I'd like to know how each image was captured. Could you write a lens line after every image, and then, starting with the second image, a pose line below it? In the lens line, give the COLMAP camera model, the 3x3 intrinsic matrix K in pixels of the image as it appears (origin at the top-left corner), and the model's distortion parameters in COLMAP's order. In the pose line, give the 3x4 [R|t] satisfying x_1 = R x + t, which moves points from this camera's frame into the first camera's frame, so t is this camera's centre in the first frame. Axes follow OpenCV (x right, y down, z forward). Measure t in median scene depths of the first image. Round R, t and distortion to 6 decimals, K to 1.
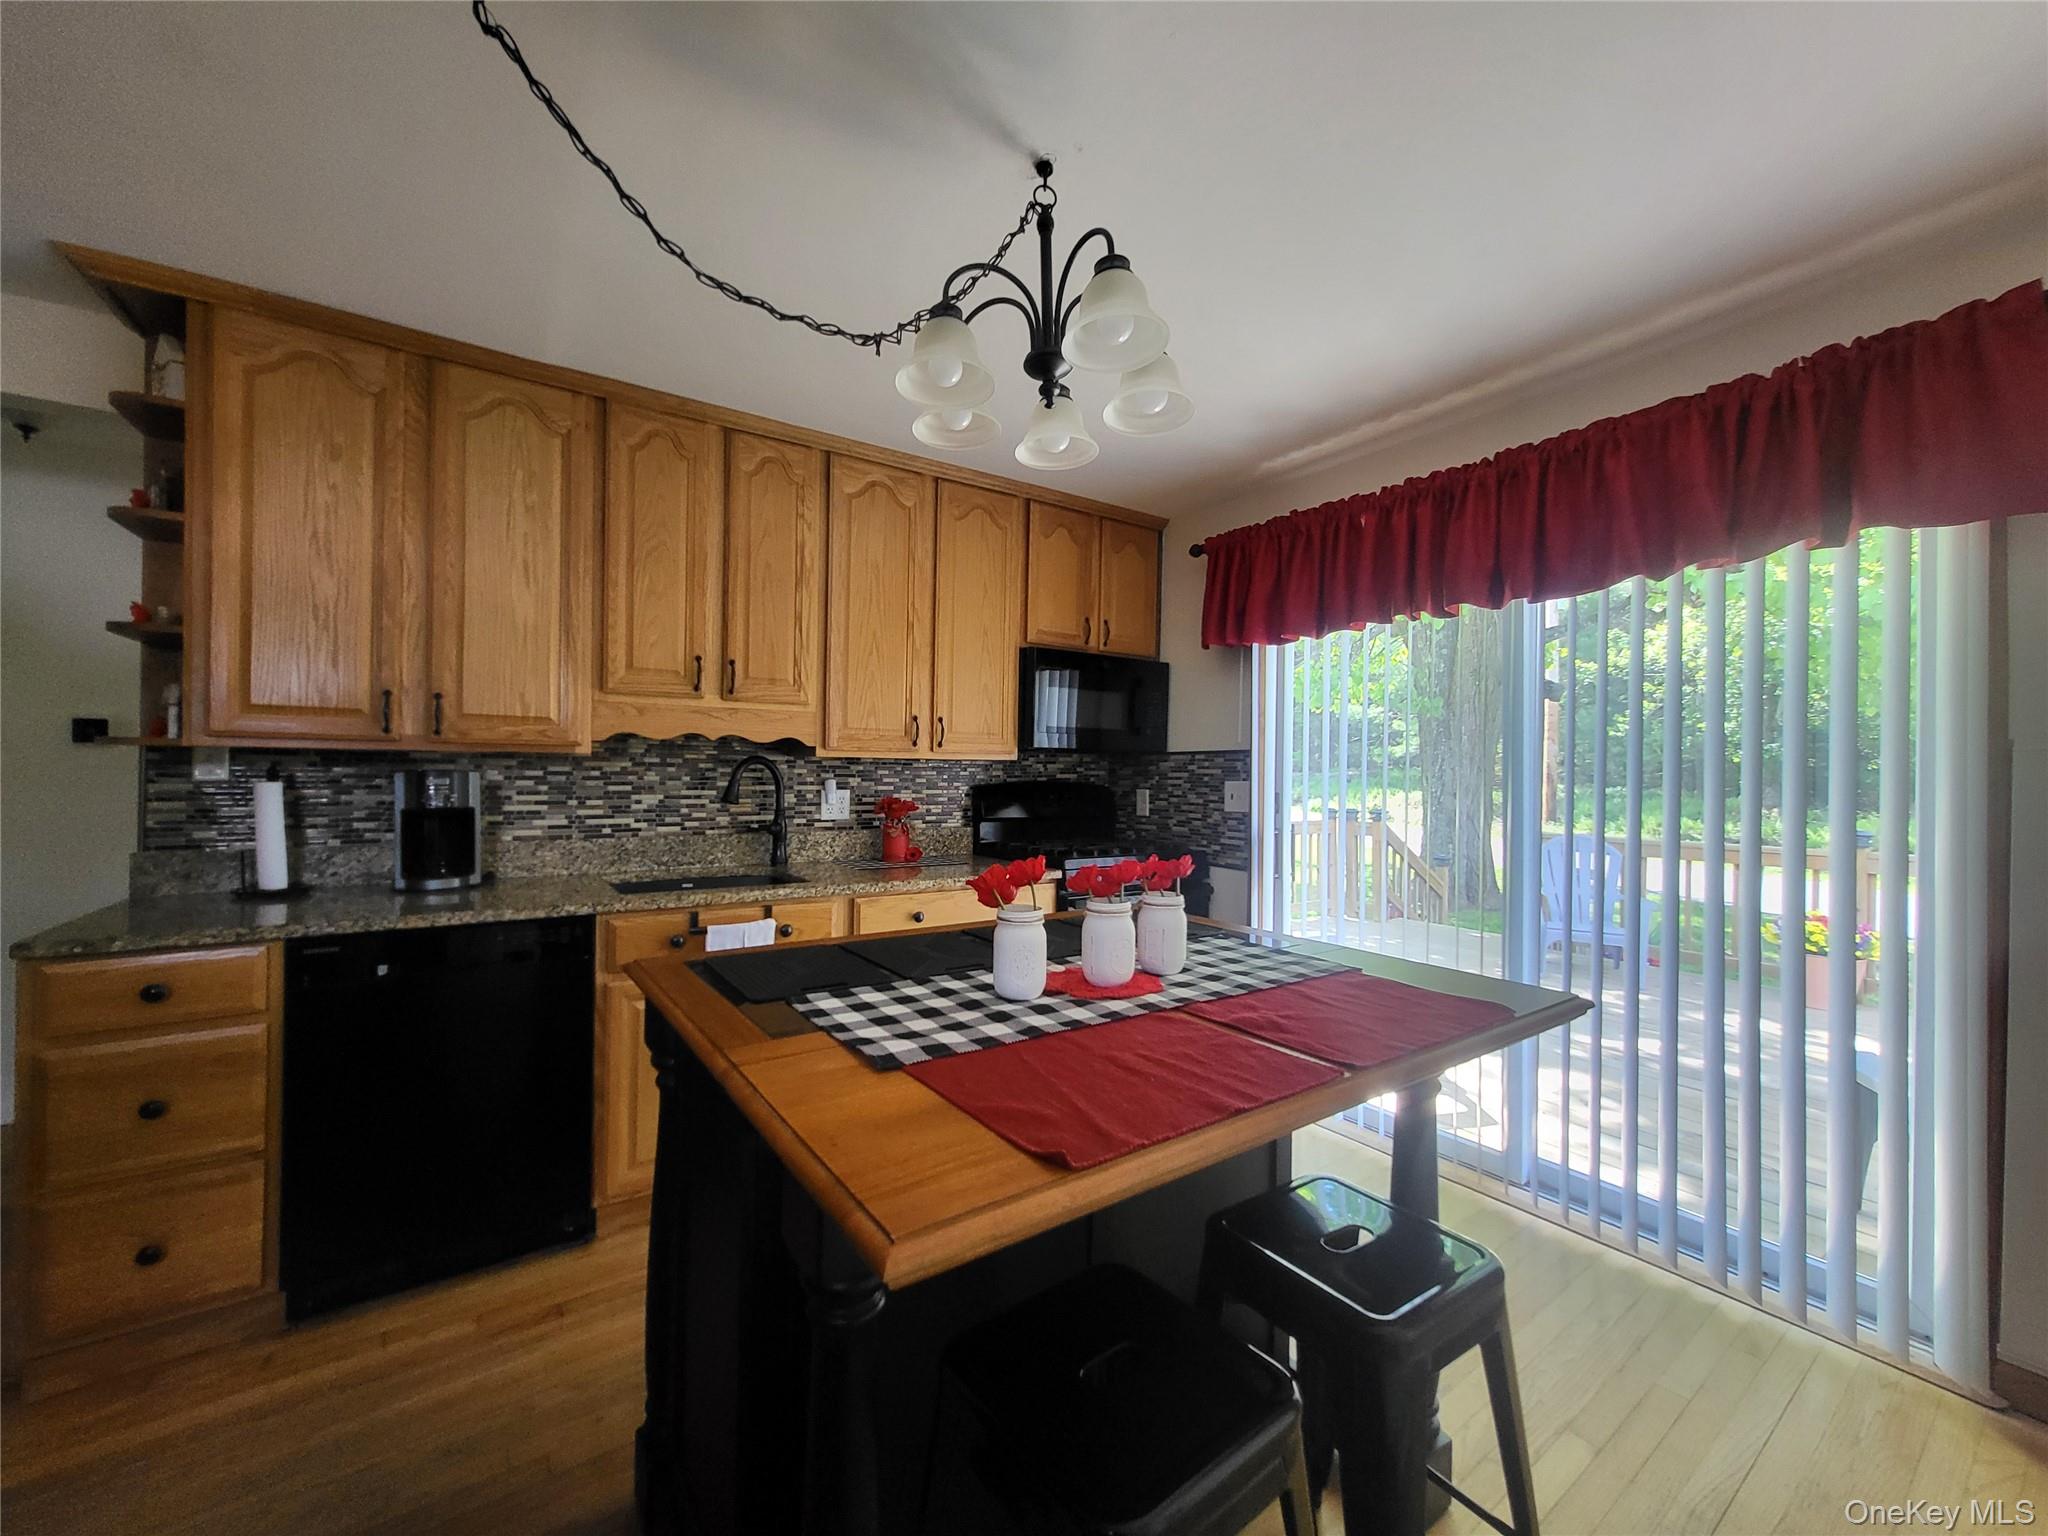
lens RADIAL K [[799.2, 0, 1018.0], [0, 799.2, 774.1], [0, 0, 1]] dist [-0.000316, 0.001471]
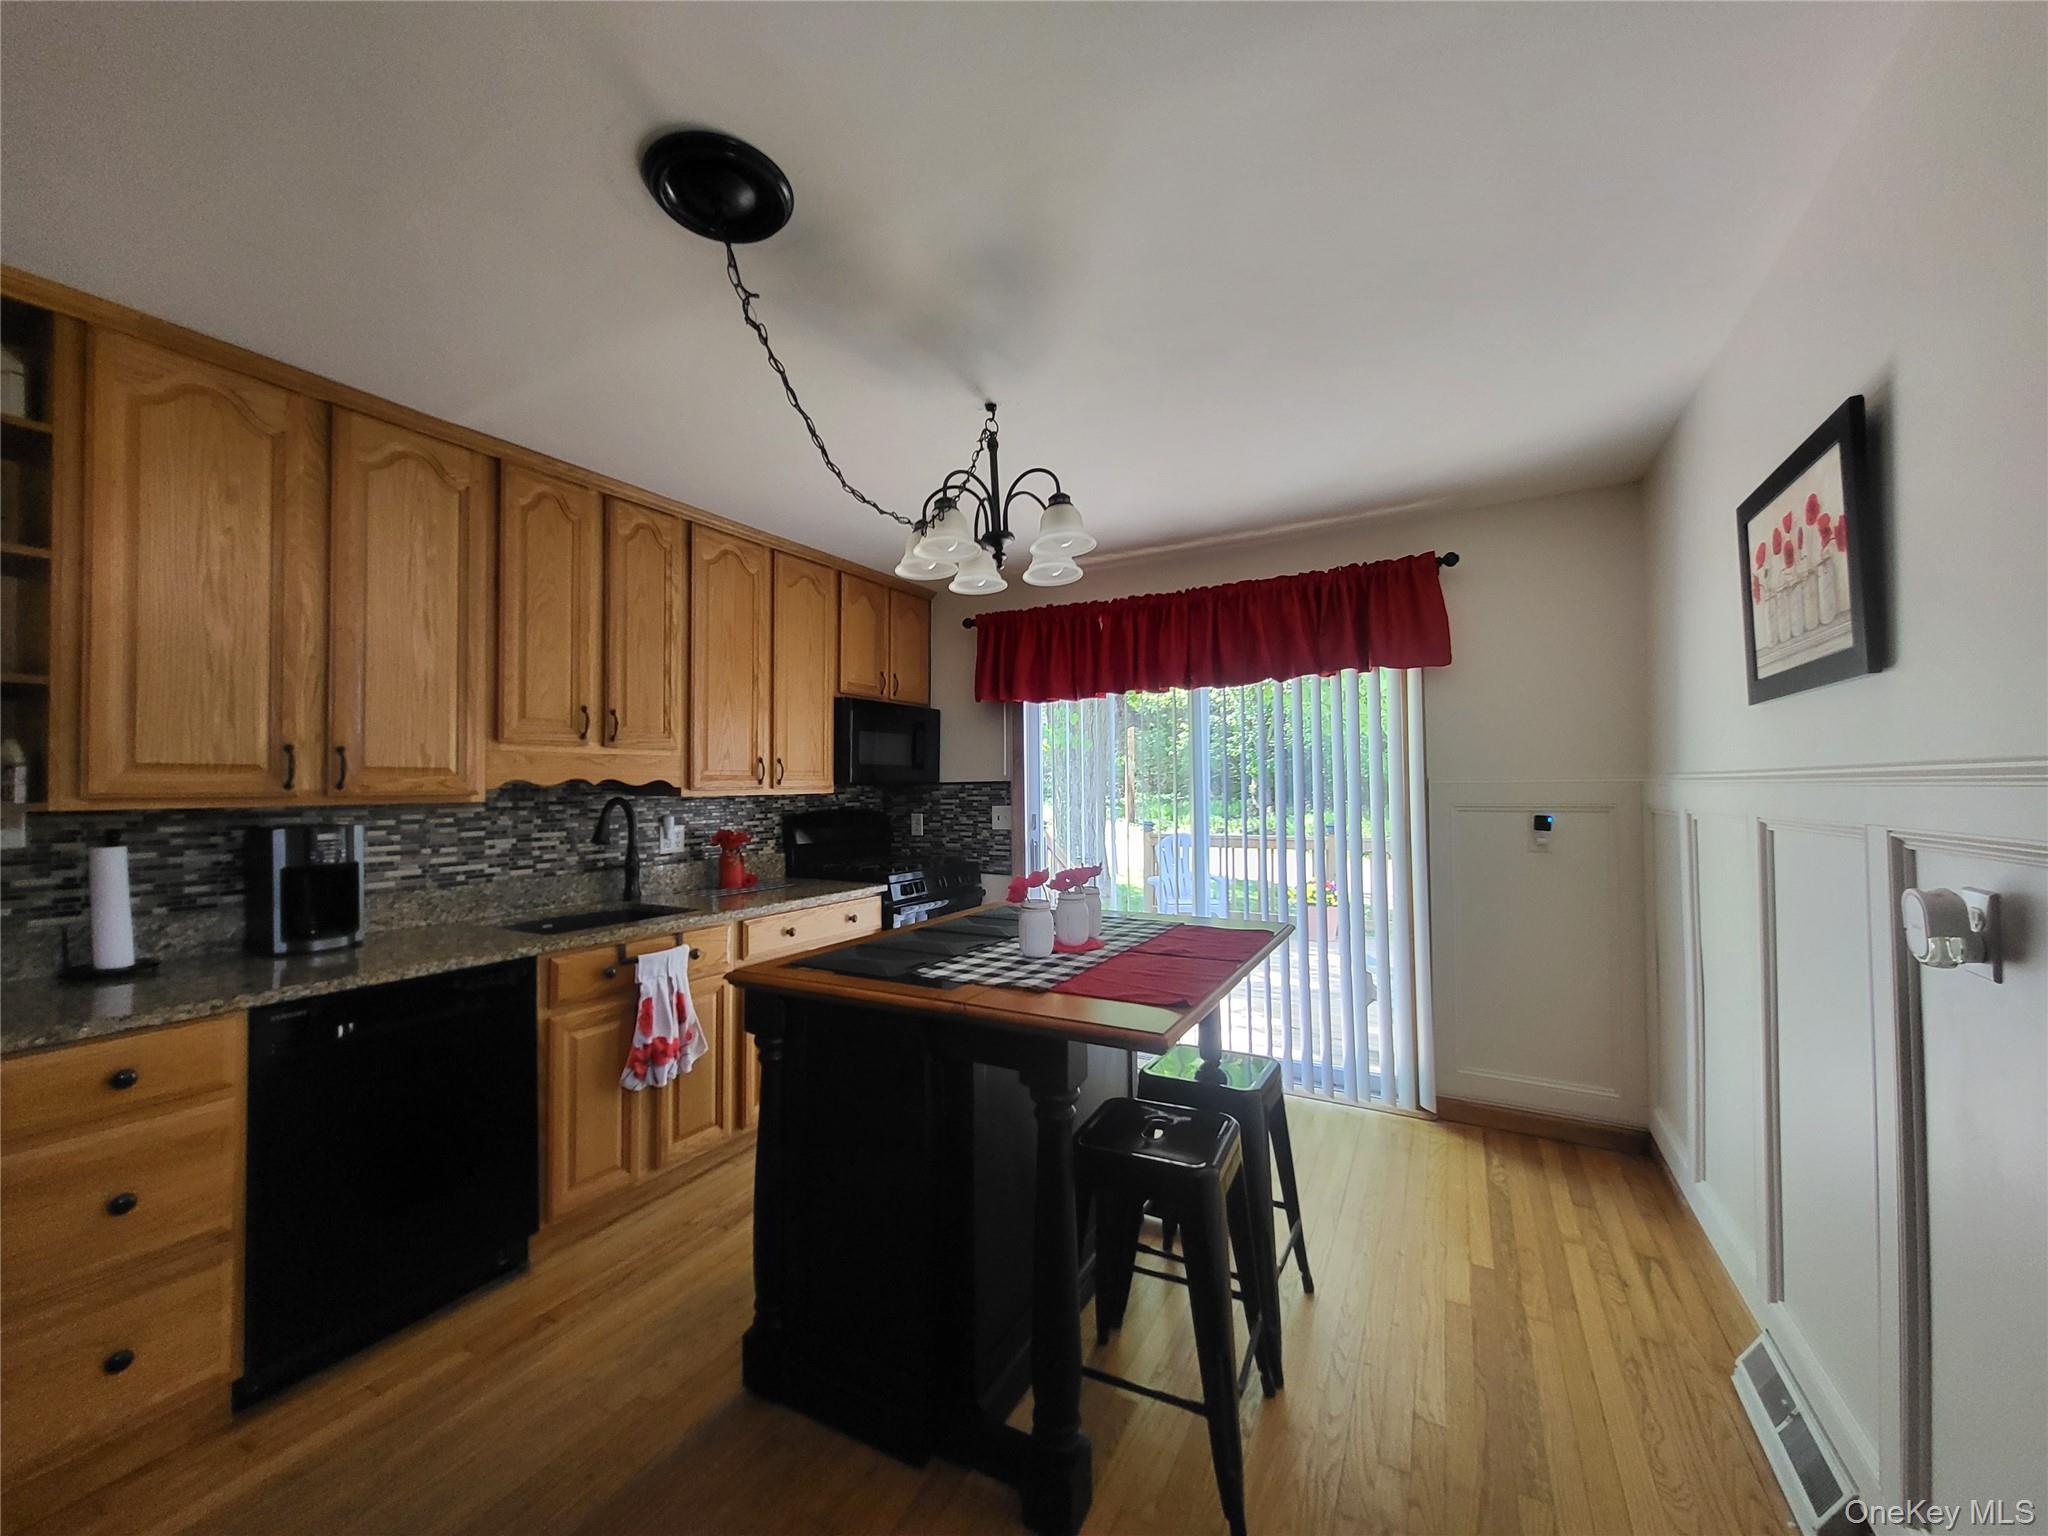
lens RADIAL K [[799.2, 0, 1017.7], [0, 799.2, 774.1], [0, 0, 1]] dist [-0.000316, 0.001471]
pose [[0.894160, -0.012806, 0.447565, -0.381817], [0.020433, 0.999717, -0.012219, -0.034990], [-0.447282, 0.020071, 0.894168, -0.217473]]
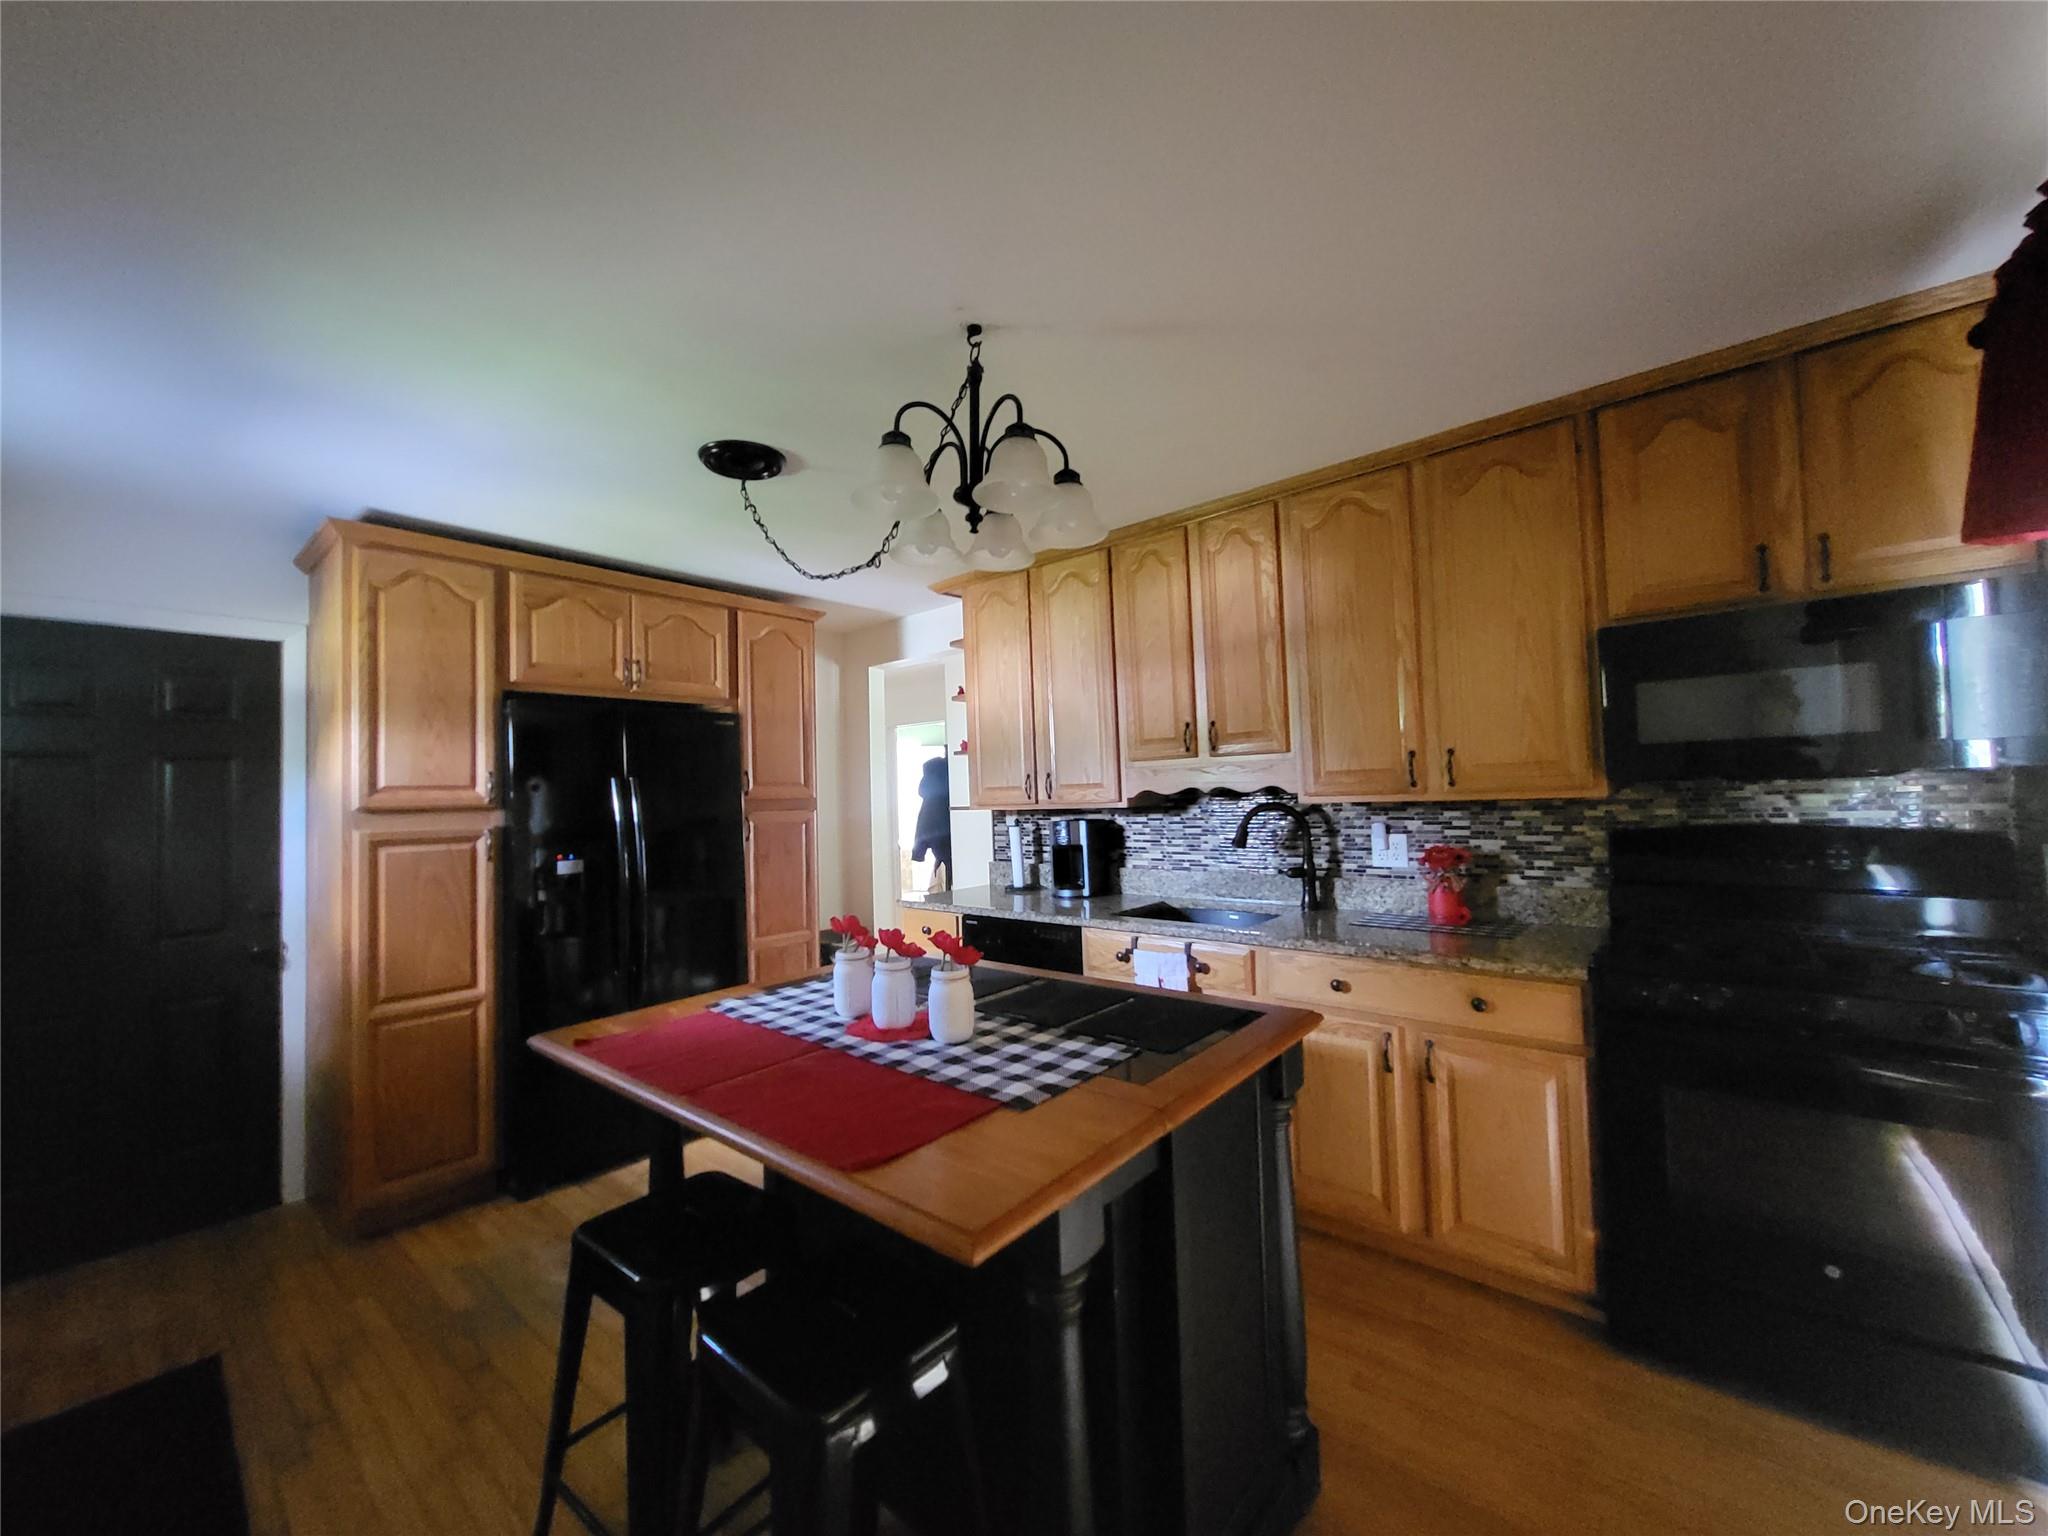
lens RADIAL K [[799.2, 0, 1008.8], [0, 799.2, 760.8], [0, 0, 1]] dist [-0.000316, 0.001471]
pose [[0.249960, -0.056153, -0.966627, 0.719591], [0.035298, 0.998182, -0.048858, -0.045644], [0.967613, -0.021908, 0.251487, 0.468604]]
